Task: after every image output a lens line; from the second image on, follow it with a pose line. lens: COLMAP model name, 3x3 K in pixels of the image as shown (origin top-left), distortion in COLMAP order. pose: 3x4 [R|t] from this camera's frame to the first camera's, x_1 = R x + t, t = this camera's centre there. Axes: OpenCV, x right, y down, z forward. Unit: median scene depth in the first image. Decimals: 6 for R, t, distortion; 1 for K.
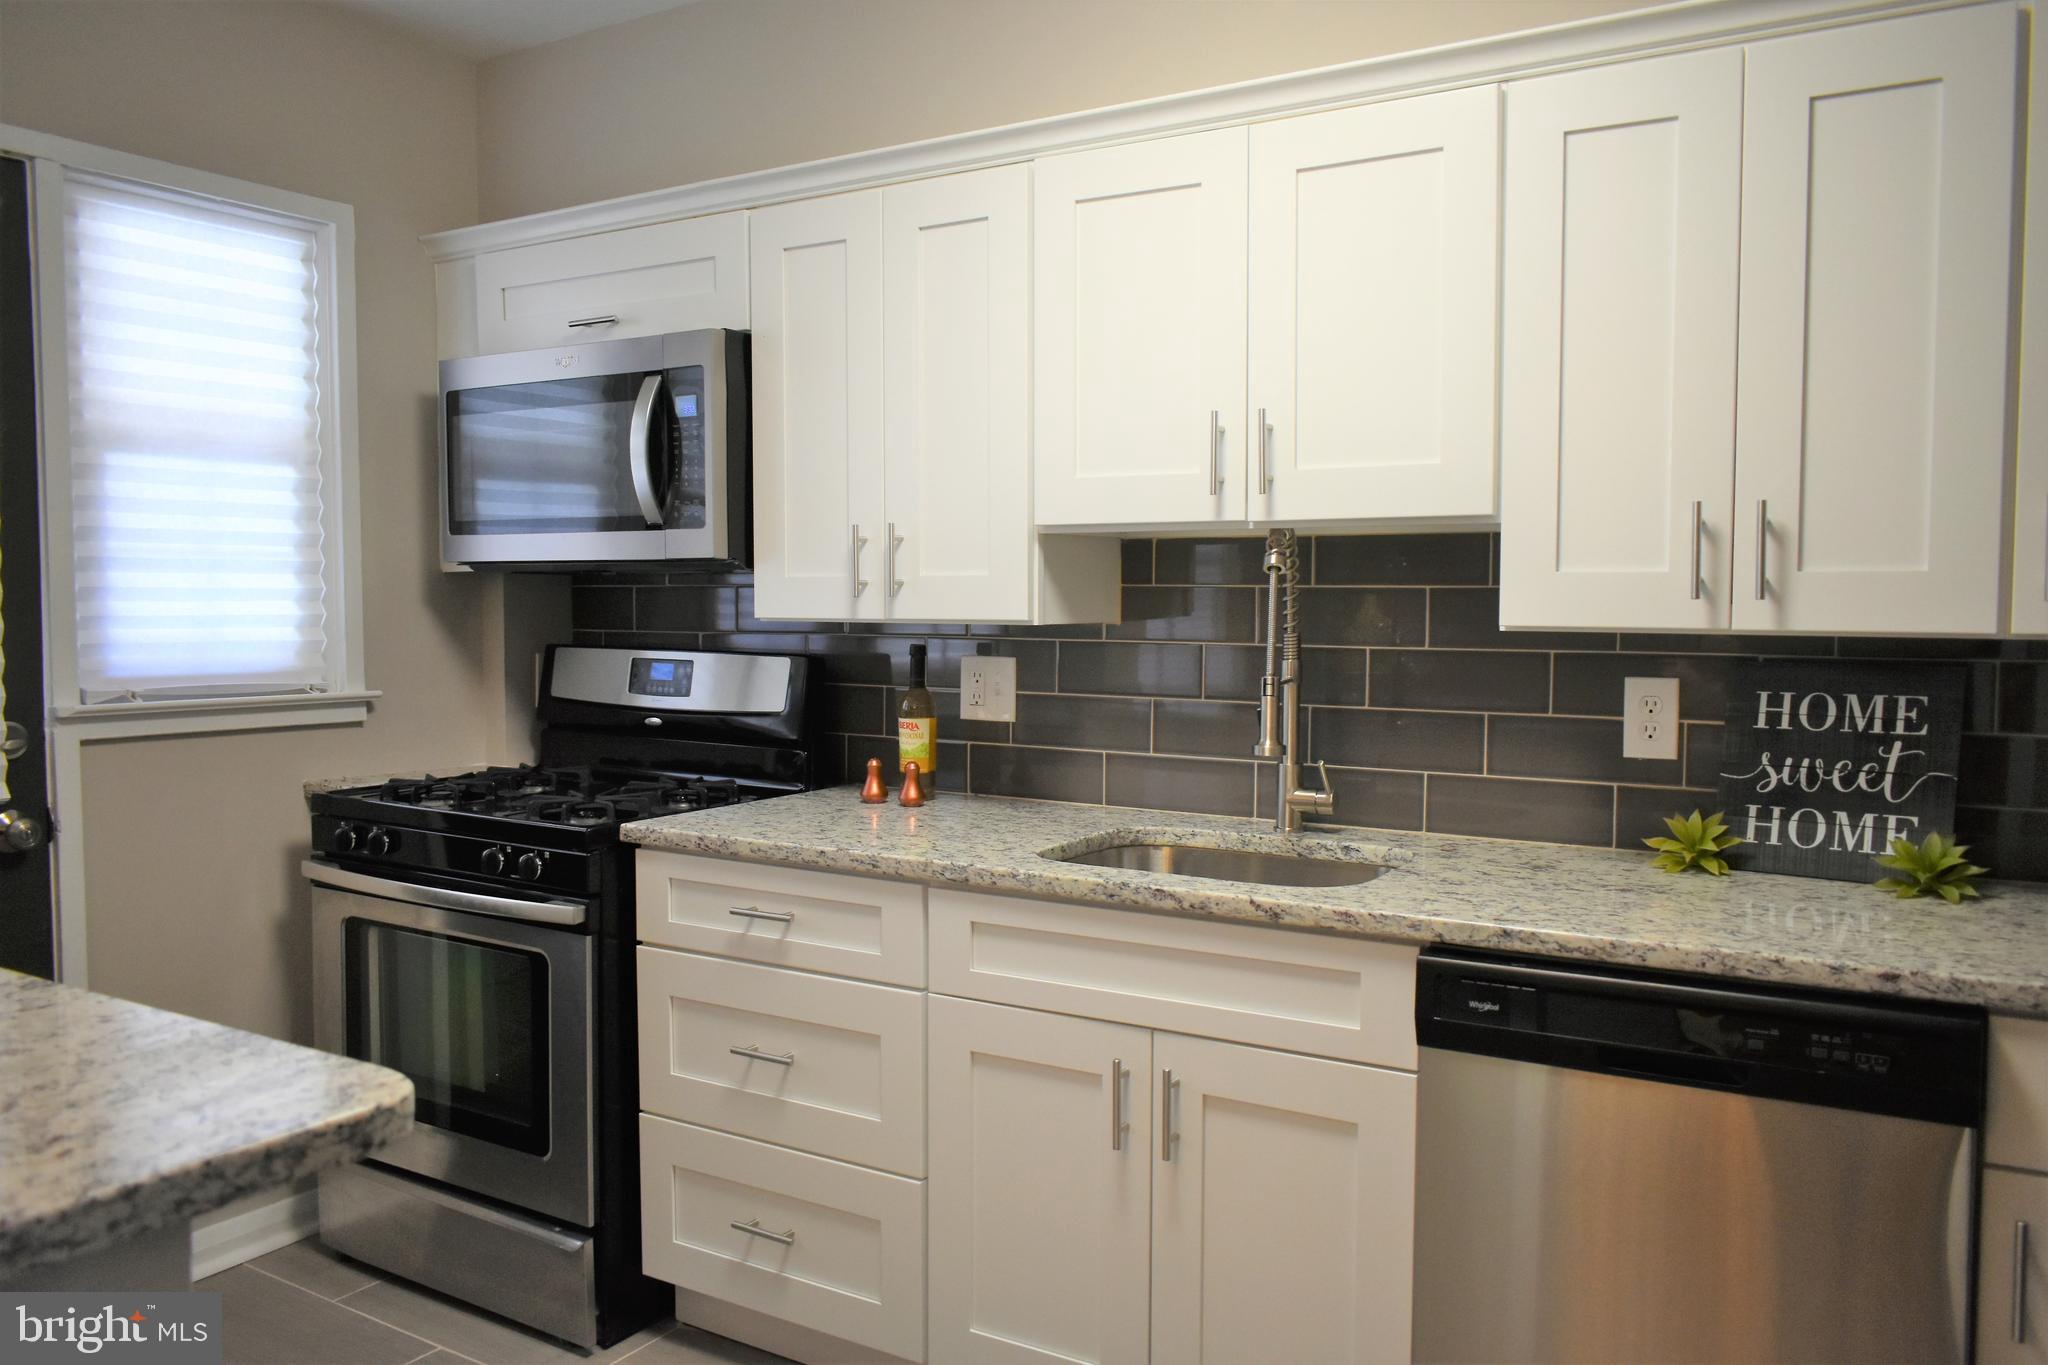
lens RADIAL K [[1573.5, 0, 1028.8], [0, 1573.5, 680.6], [0, 0, 1]] dist [-0.017831, 0.004829]
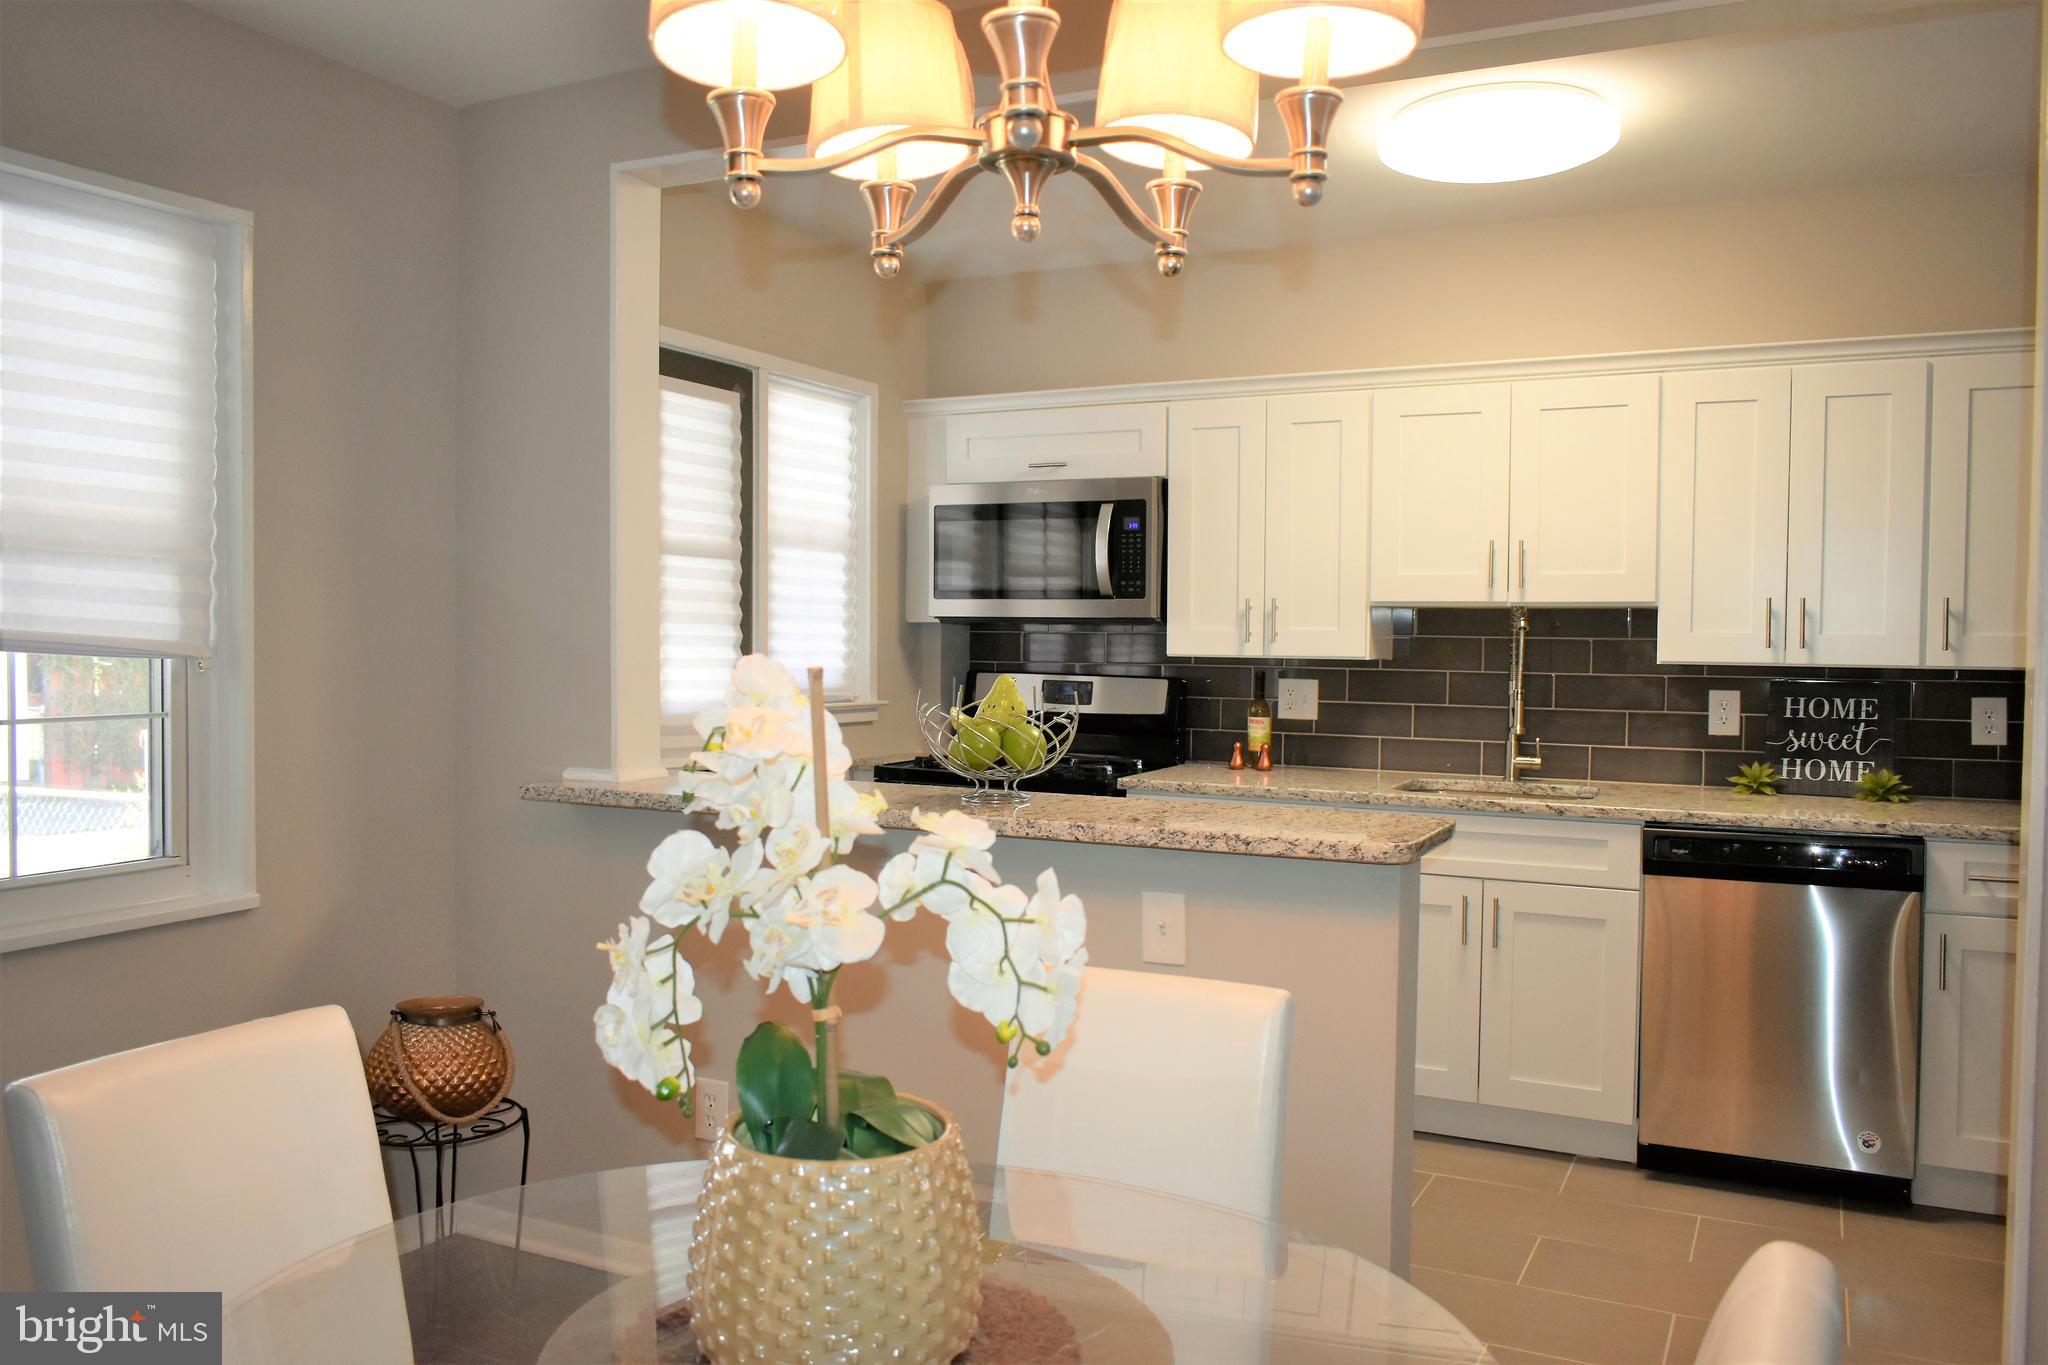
lens RADIAL K [[1573.5, 0, 1030.6], [0, 1573.5, 679.8], [0, 0, 1]] dist [-0.017831, 0.004829]
pose [[0.995179, 0.004035, 0.097990, -0.578711], [-0.001627, 0.999695, -0.024644, 0.031924], [-0.098059, 0.024366, 0.994882, -0.721708]]
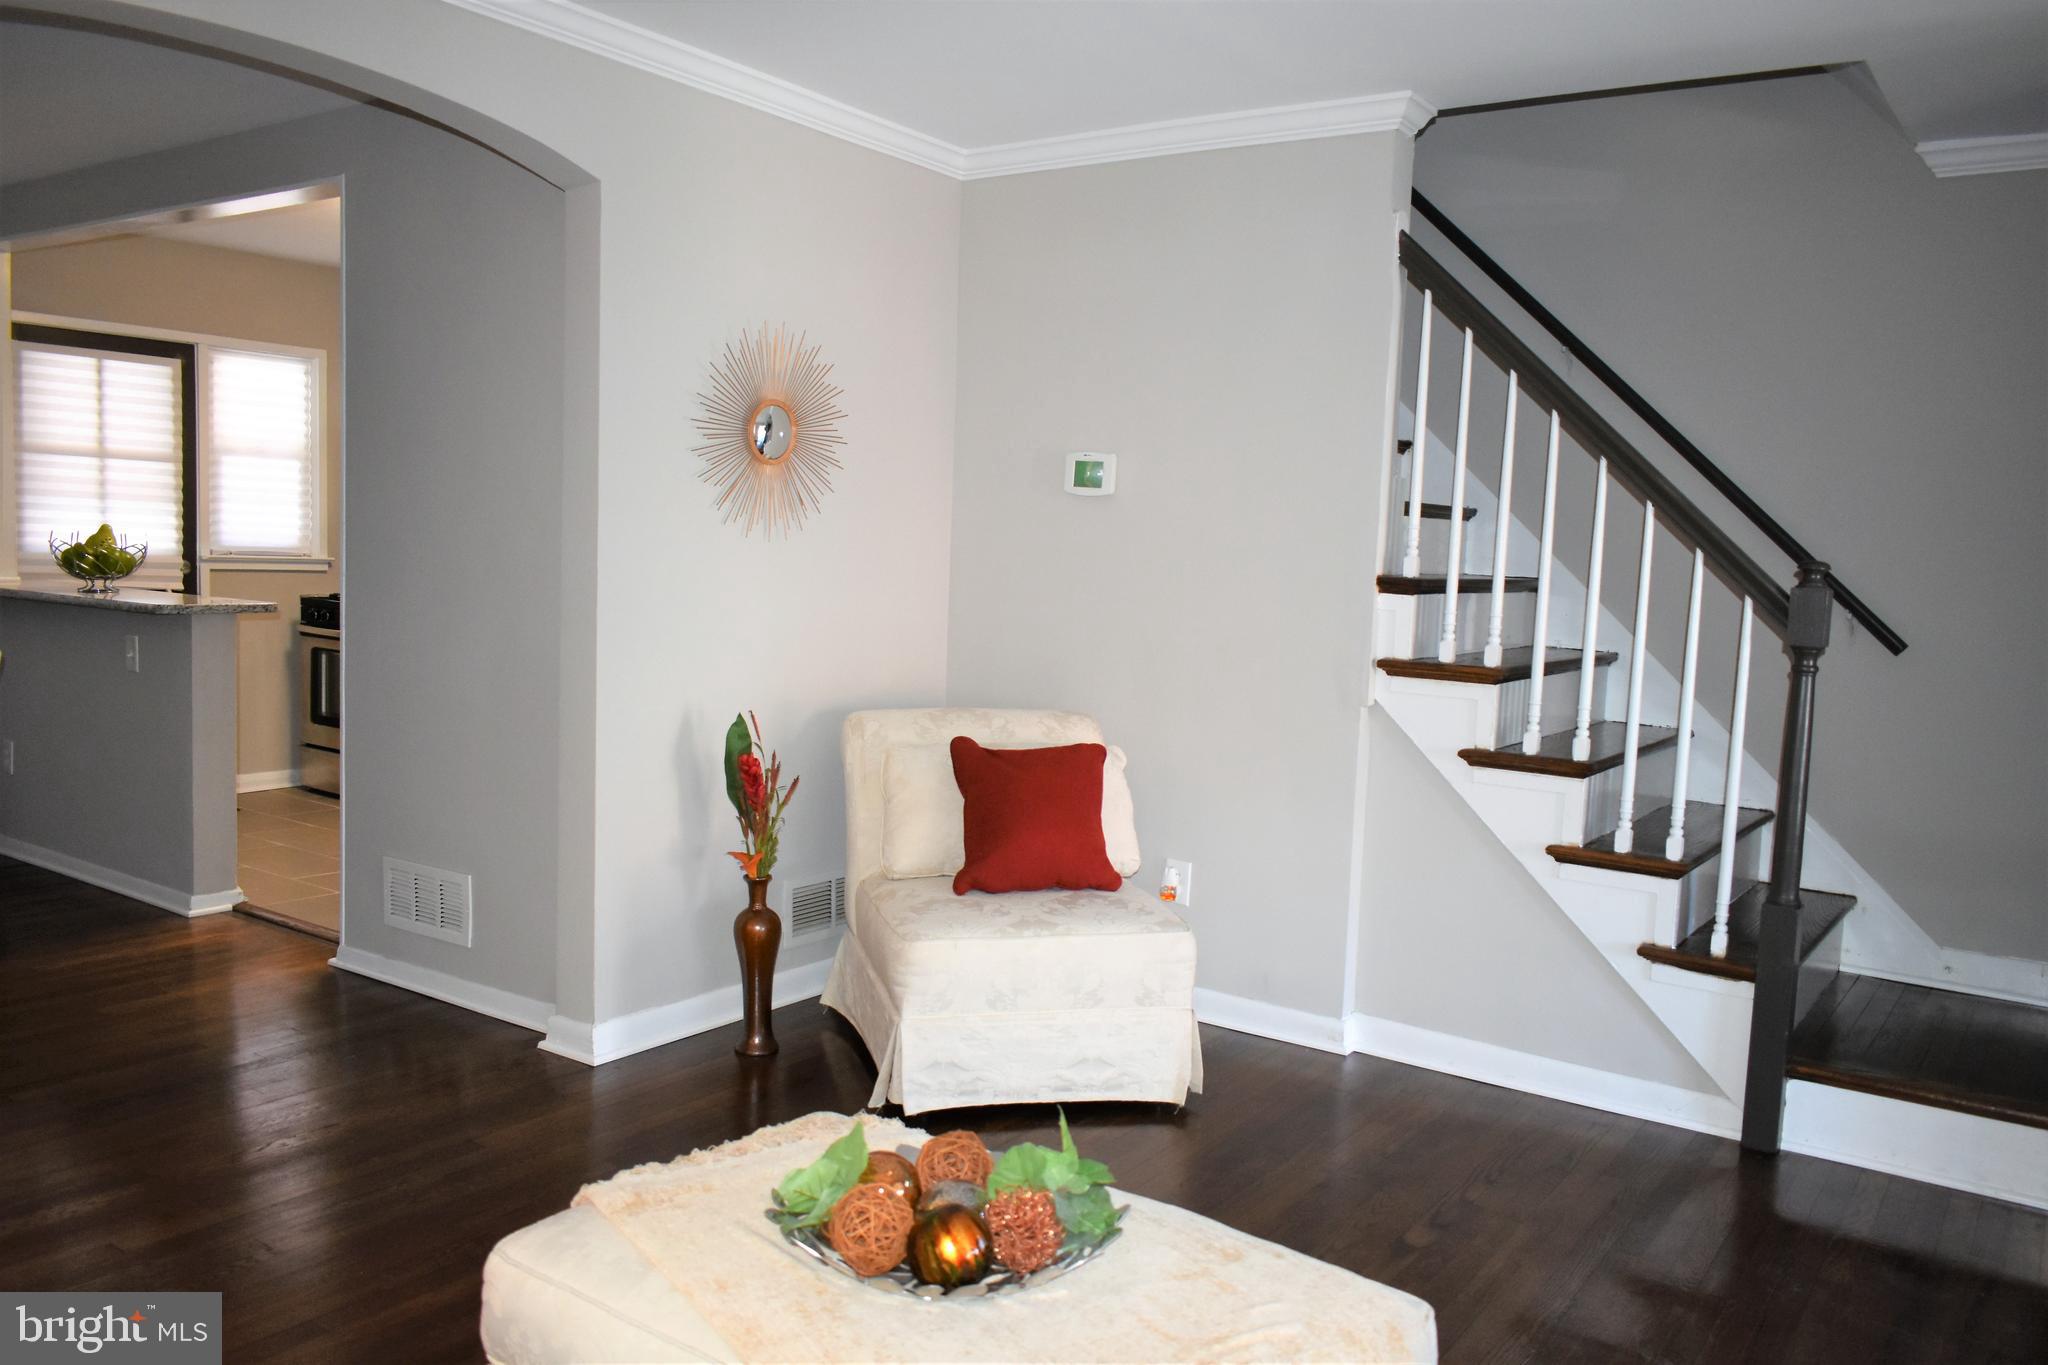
lens RADIAL K [[1573.5, 0, 1014.5], [0, 1573.5, 684.4], [0, 0, 1]] dist [-0.017831, 0.004829]
pose [[0.996662, 0.037277, -0.072630, 1.053740], [-0.035254, 0.998959, 0.028940, 0.124706], [0.073633, -0.026283, 0.996939, -1.715480]]
